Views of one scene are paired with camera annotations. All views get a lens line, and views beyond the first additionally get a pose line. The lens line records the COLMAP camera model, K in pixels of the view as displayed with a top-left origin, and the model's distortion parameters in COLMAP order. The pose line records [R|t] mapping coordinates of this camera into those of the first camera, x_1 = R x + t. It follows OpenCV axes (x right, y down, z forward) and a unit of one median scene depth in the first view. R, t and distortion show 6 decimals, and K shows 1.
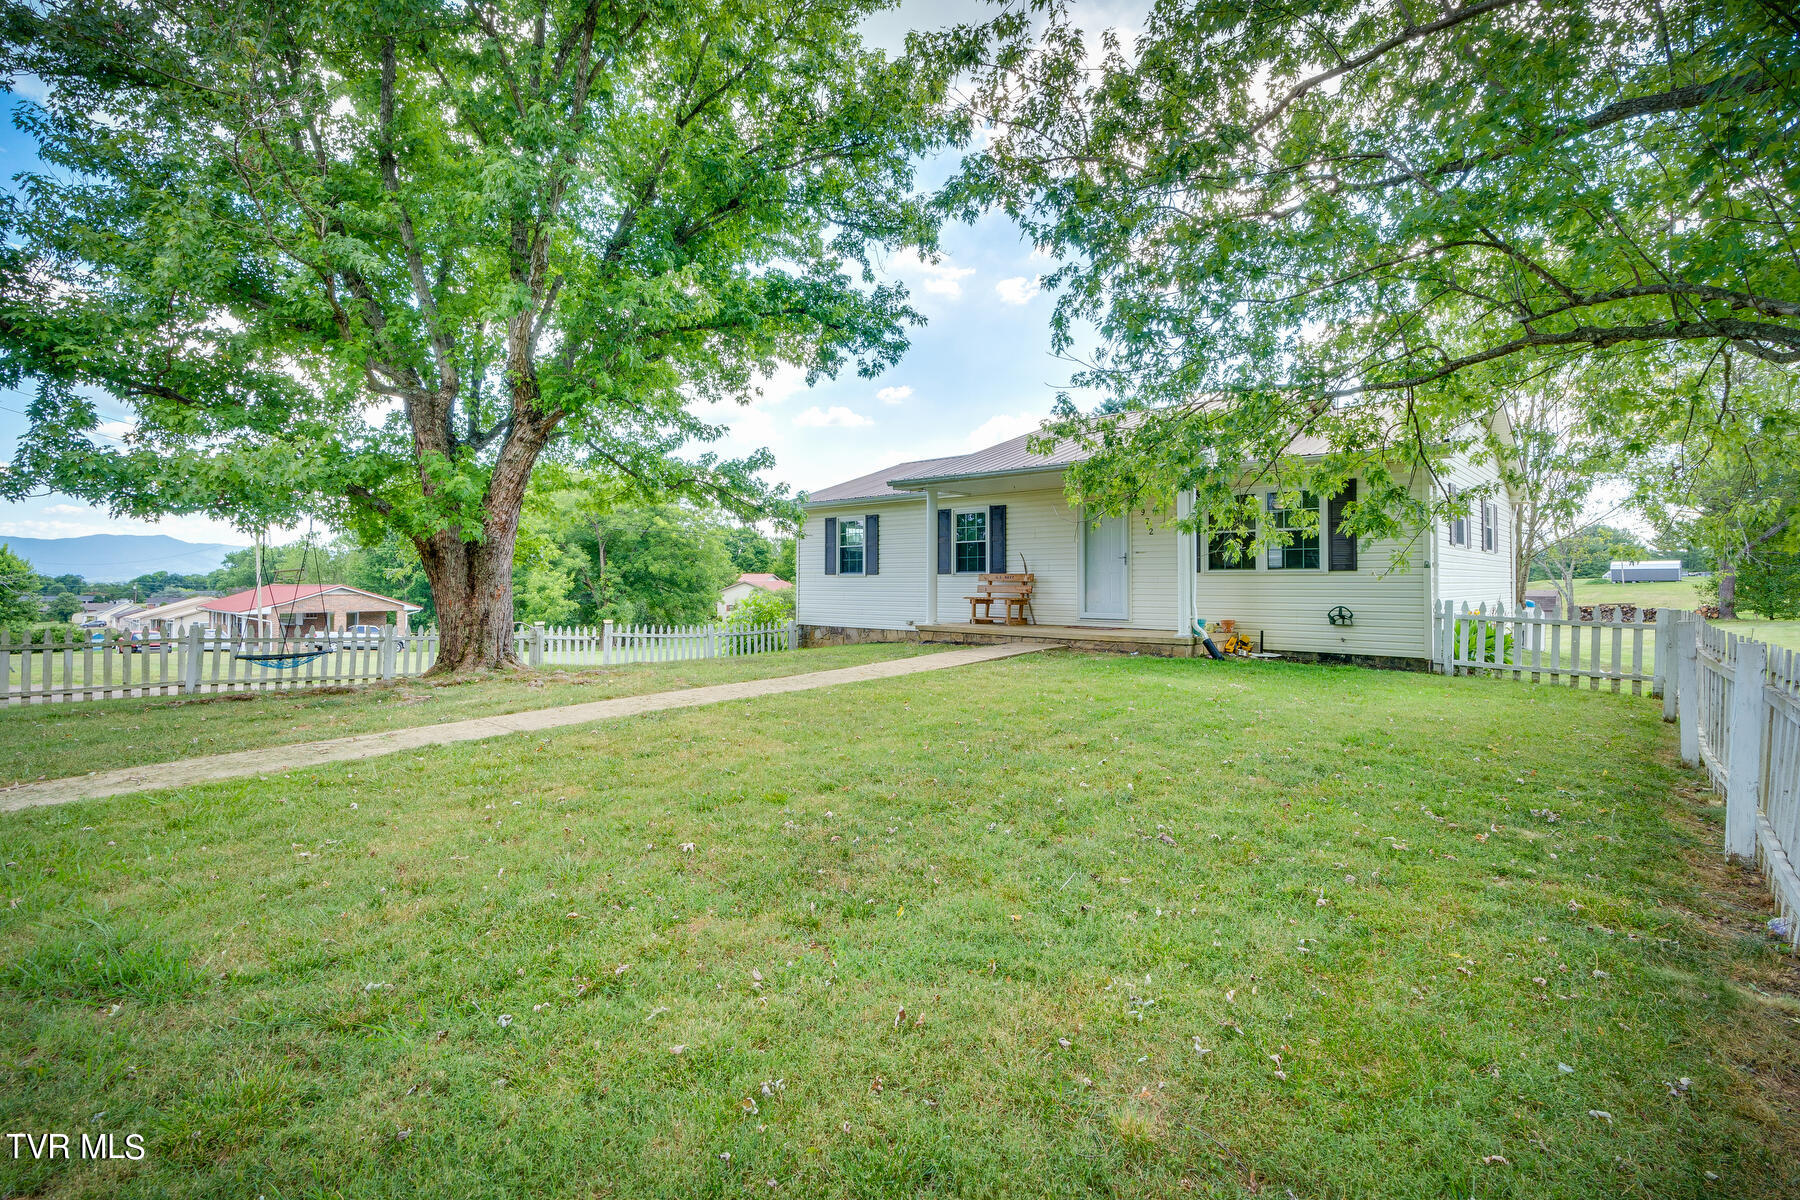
lens RADIAL K [[816.0, 0, 879.8], [0, 816.0, 589.2], [0, 0, 1]] dist [-0.010614, 0.000279]
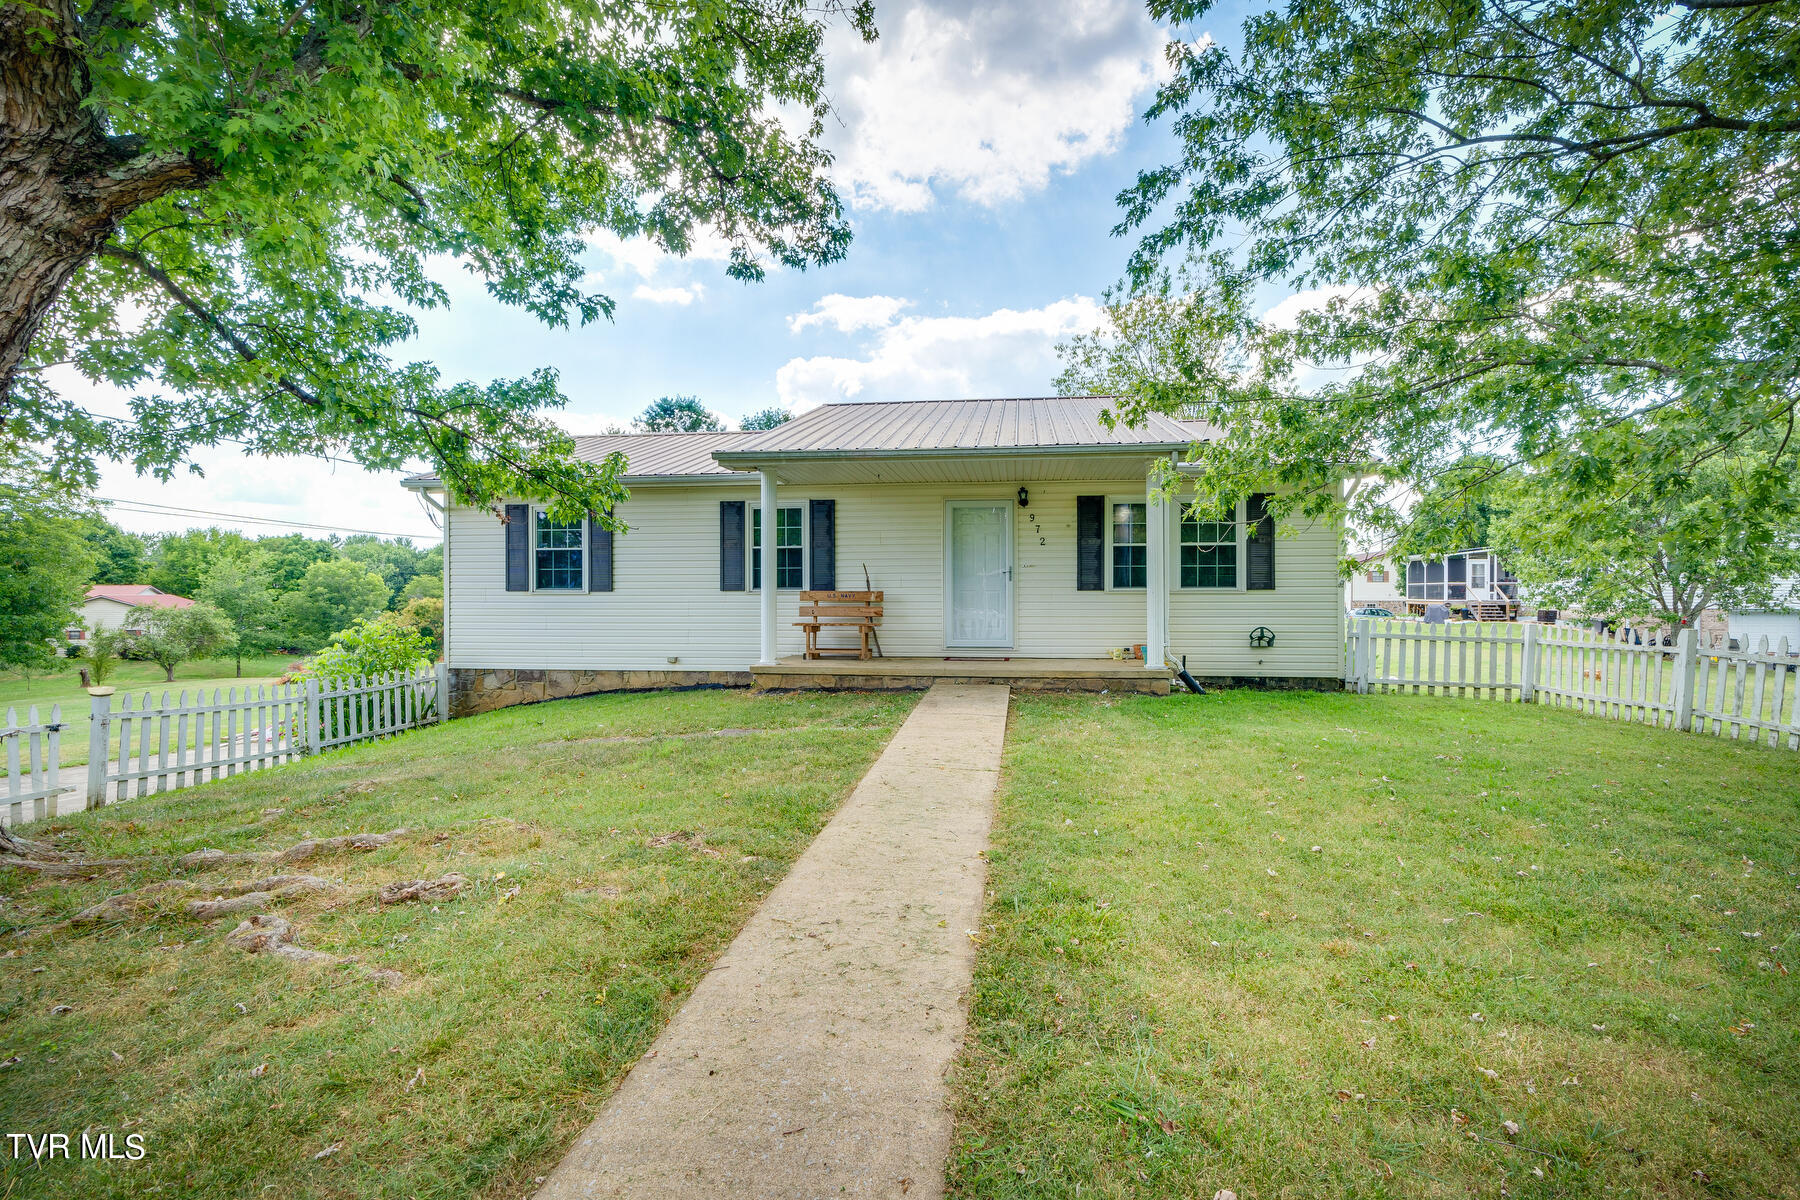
lens RADIAL K [[816.6, 0, 901.0], [0, 816.6, 605.4], [0, 0, 1]] dist [-0.010637, 0.000321]
pose [[0.803290, -0.009931, 0.595505, -0.261317], [0.007493, 0.999950, 0.006568, -0.010511], [-0.595541, -0.000814, 0.803325, 0.376835]]
